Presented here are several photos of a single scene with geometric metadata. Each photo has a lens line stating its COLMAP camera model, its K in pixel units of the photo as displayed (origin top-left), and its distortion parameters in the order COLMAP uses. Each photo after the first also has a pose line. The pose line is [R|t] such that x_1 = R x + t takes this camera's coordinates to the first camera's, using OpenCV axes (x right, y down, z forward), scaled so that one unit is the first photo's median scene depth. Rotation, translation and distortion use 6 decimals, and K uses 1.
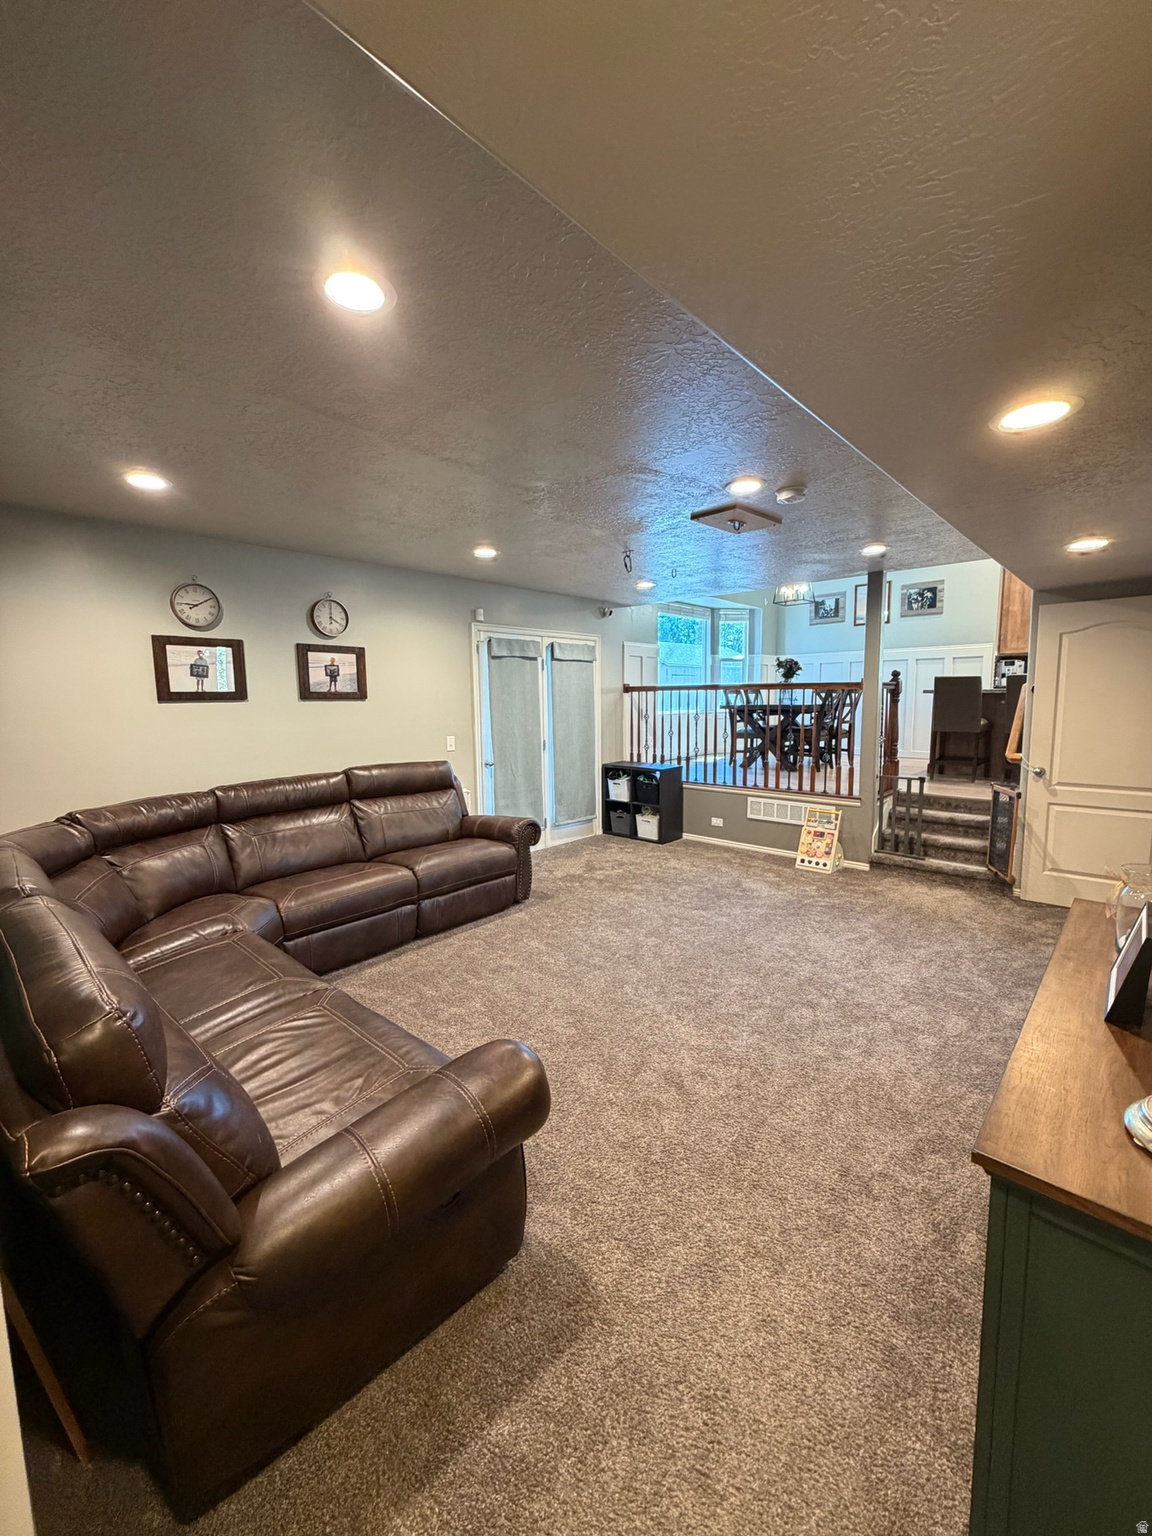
lens RADIAL K [[615.8, 0, 577.4], [0, 615.8, 765.4], [0, 0, 1]] dist [-0.000642, -0.000031]
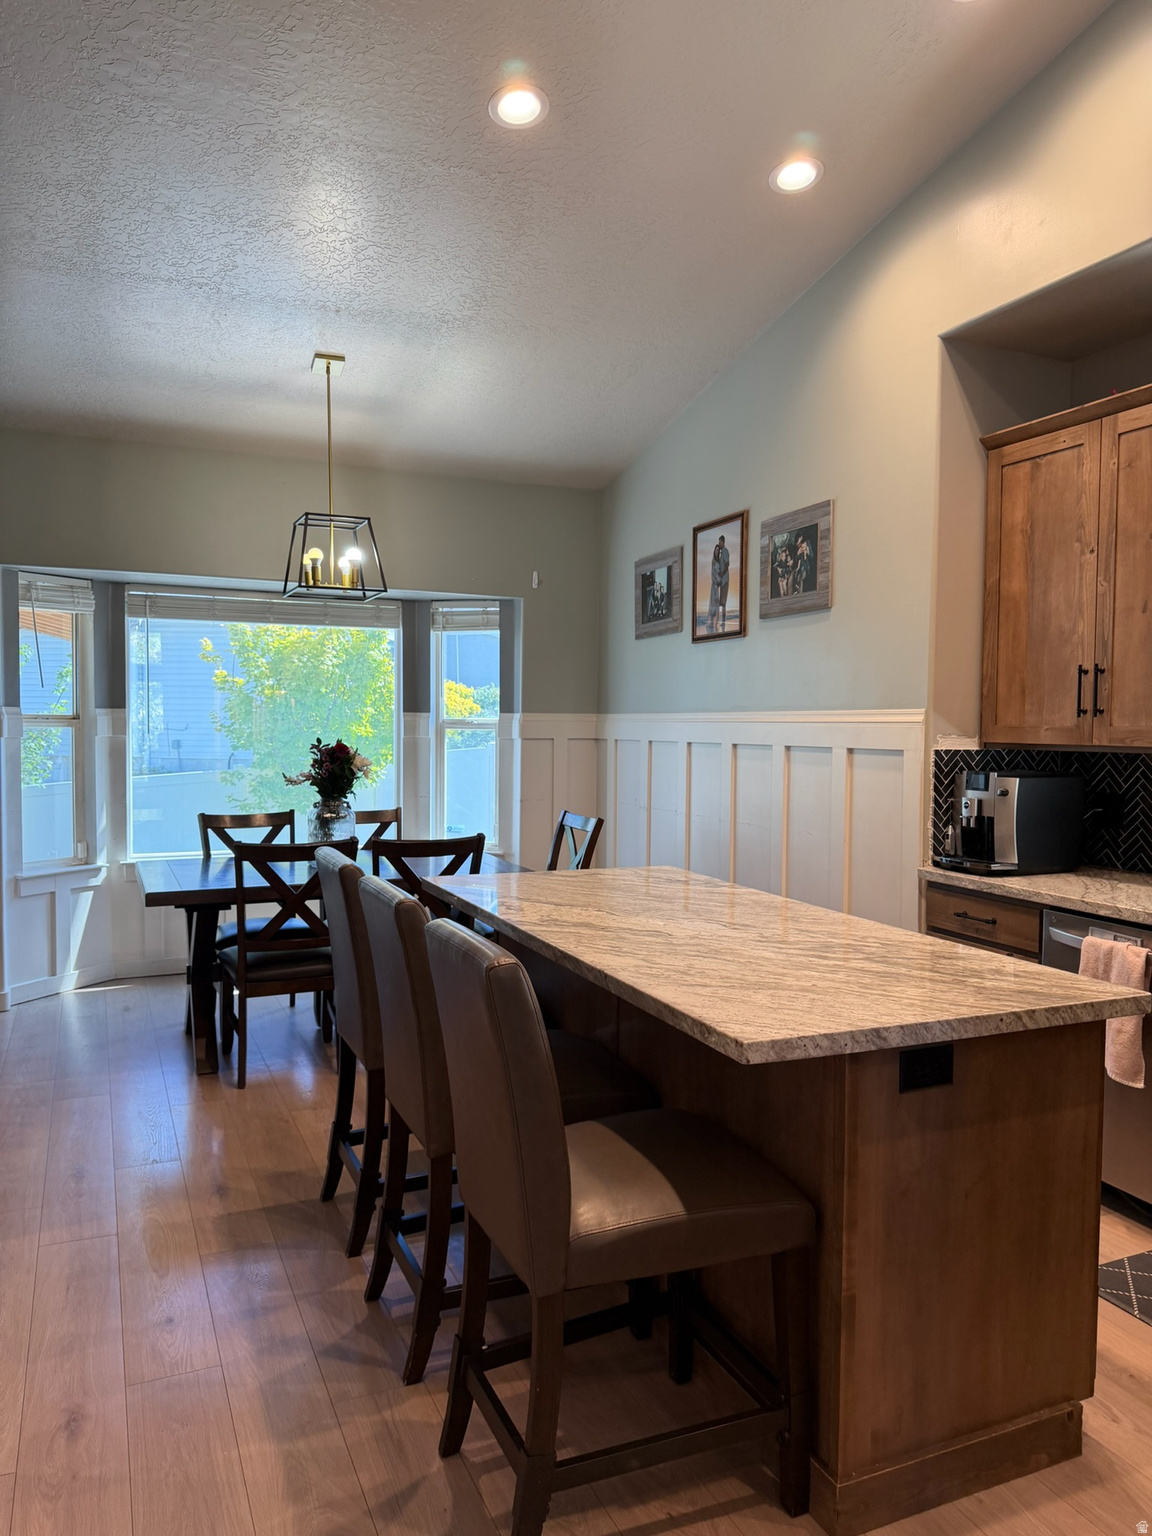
lens RADIAL K [[1098.9, 0, 574.0], [0, 1098.9, 773.2], [0, 0, 1]] dist [0.049568, -0.054982]
pose [[0.912115, 0.042323, -0.407745, 0.689949], [-0.071896, 0.995755, -0.057473, -0.119729], [0.403582, 0.081737, 0.911285, 0.438410]]
